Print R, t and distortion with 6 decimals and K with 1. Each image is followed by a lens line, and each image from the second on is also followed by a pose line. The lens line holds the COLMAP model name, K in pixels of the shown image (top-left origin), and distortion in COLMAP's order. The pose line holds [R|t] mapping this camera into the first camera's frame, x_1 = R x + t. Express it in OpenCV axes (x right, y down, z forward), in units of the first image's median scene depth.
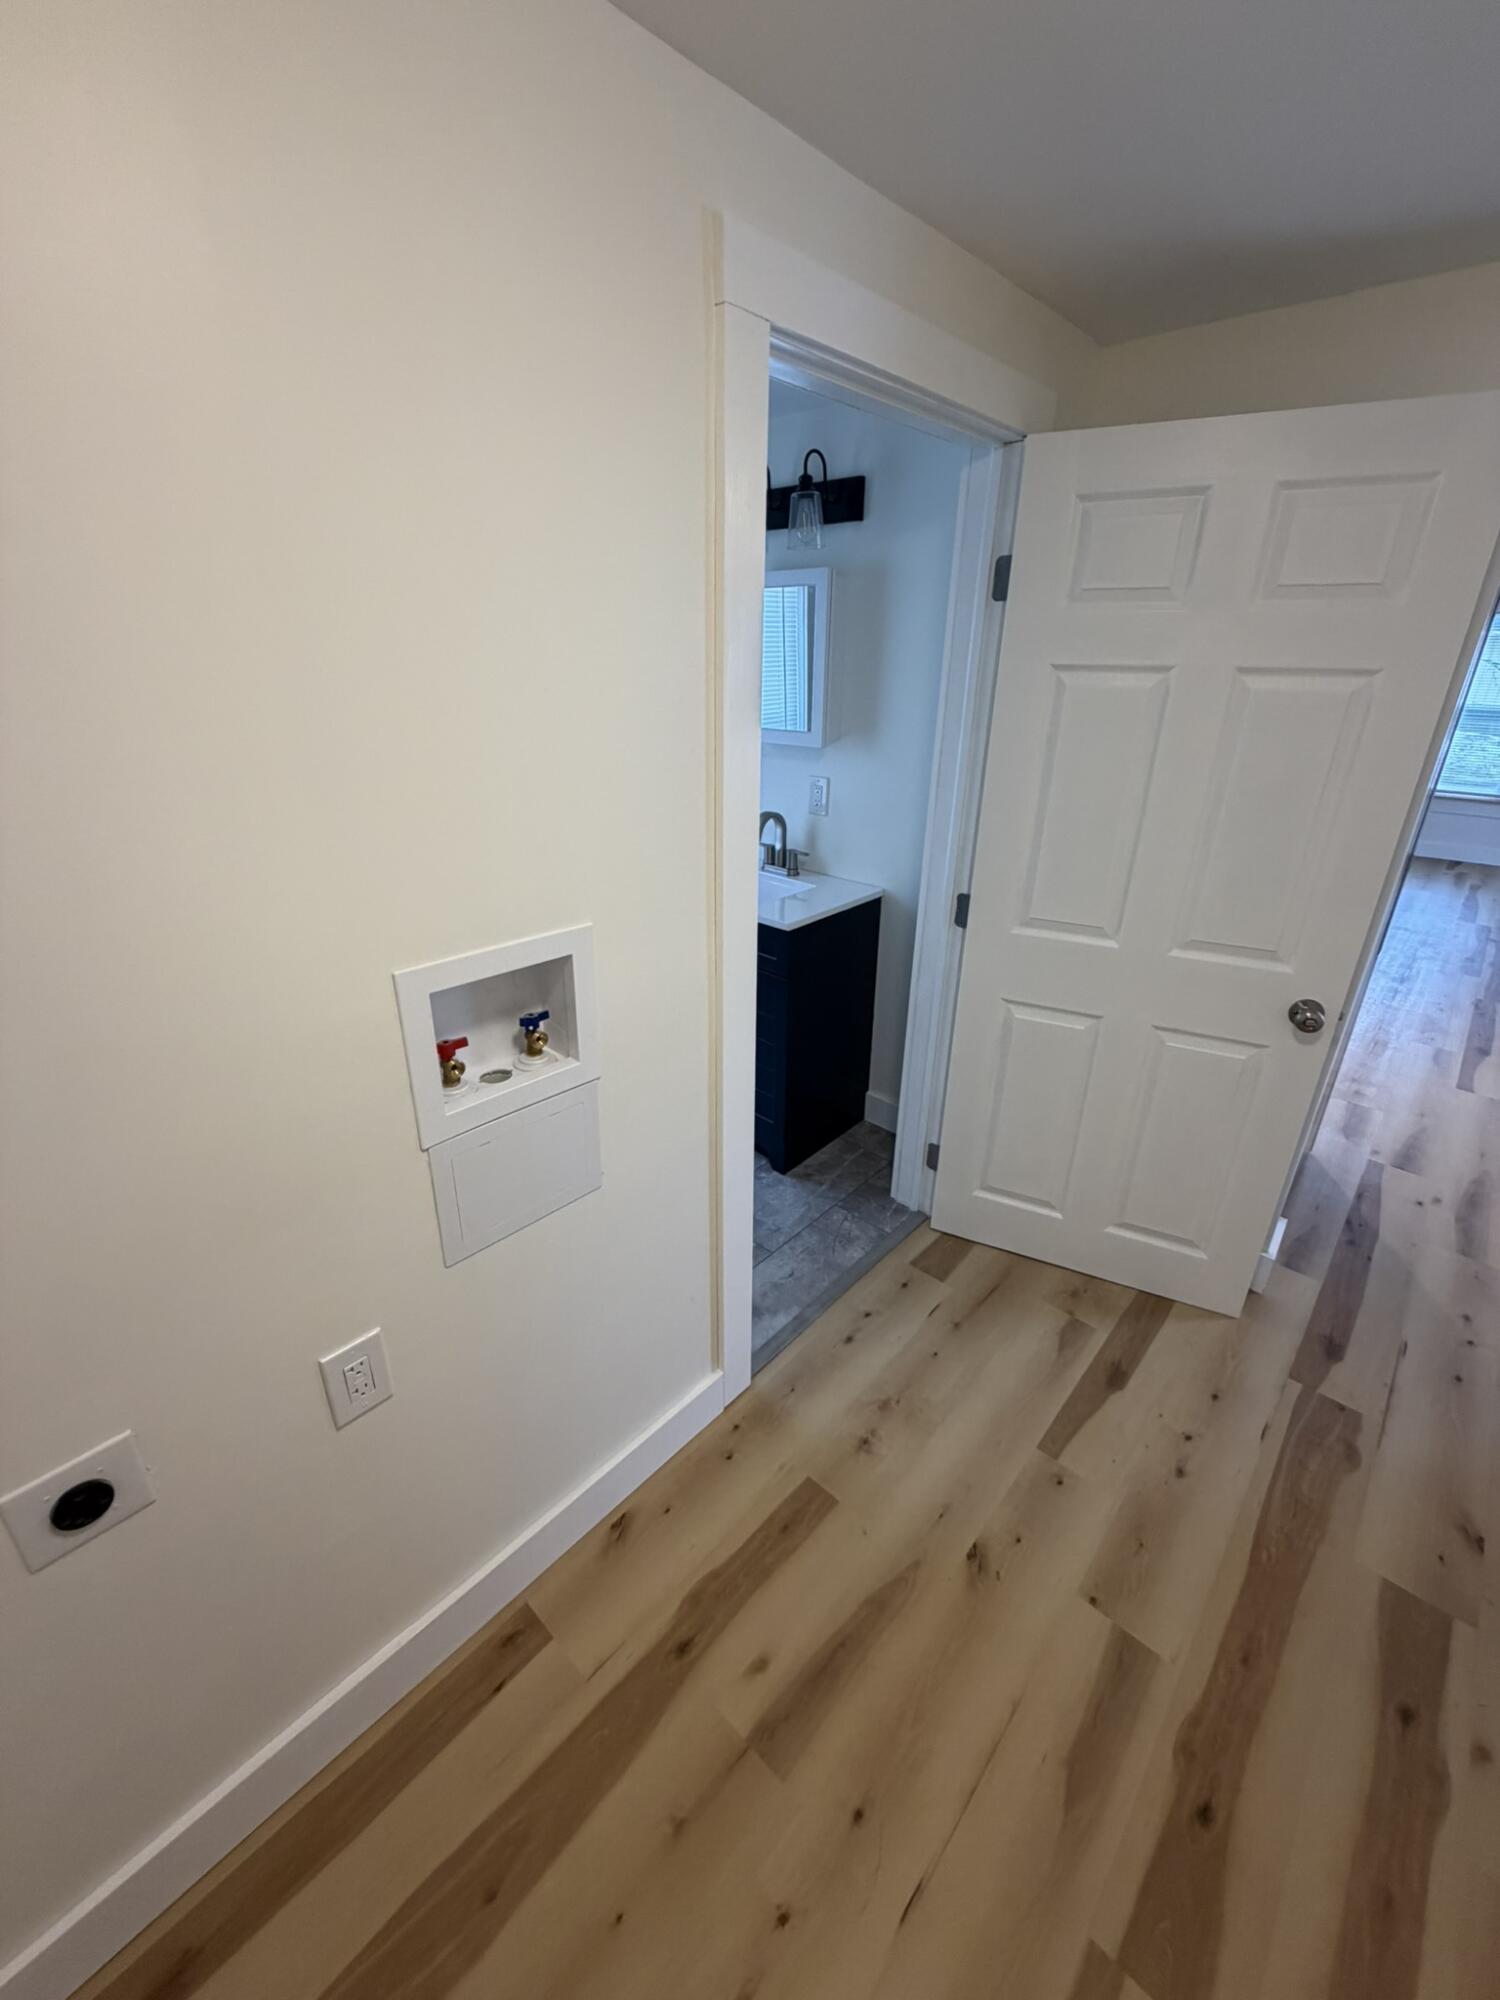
lens RADIAL K [[796.8, 0, 750.0], [0, 796.8, 986.7], [0, 0, 1]] dist [0.001315, -0.000080]
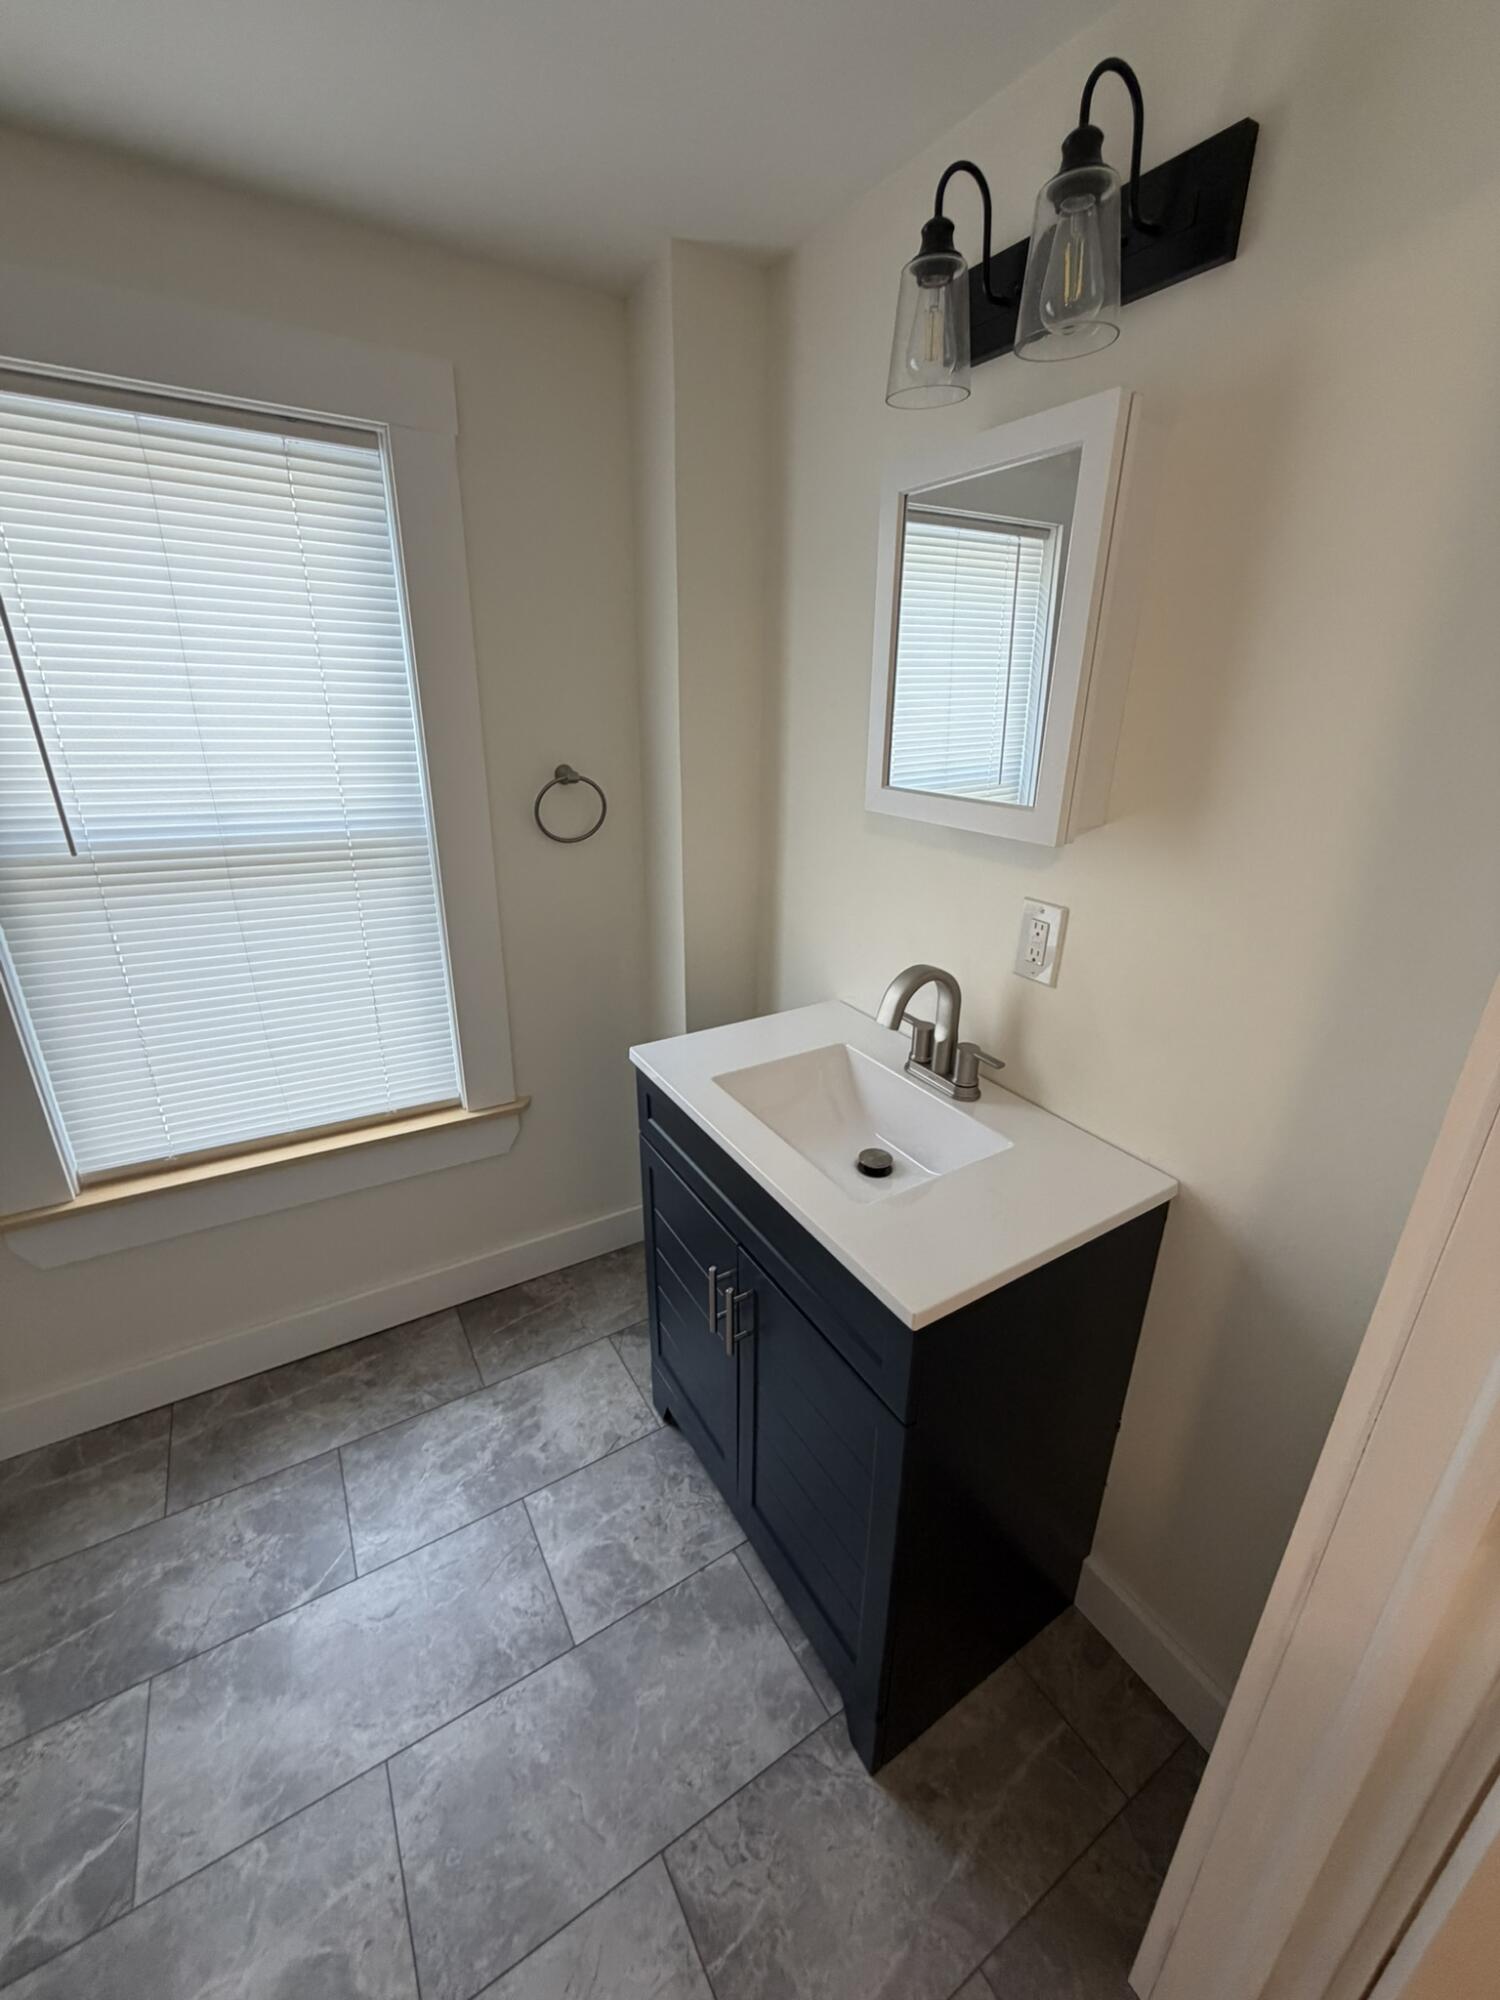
lens RADIAL K [[796.8, 0, 740.5], [0, 796.8, 986.1], [0, 0, 1]] dist [0.001315, -0.000080]
pose [[0.958898, 0.098370, -0.266154, 0.045438], [-0.103354, 0.994633, -0.004751, -0.192789], [0.264258, 0.032064, 0.963919, 0.511179]]
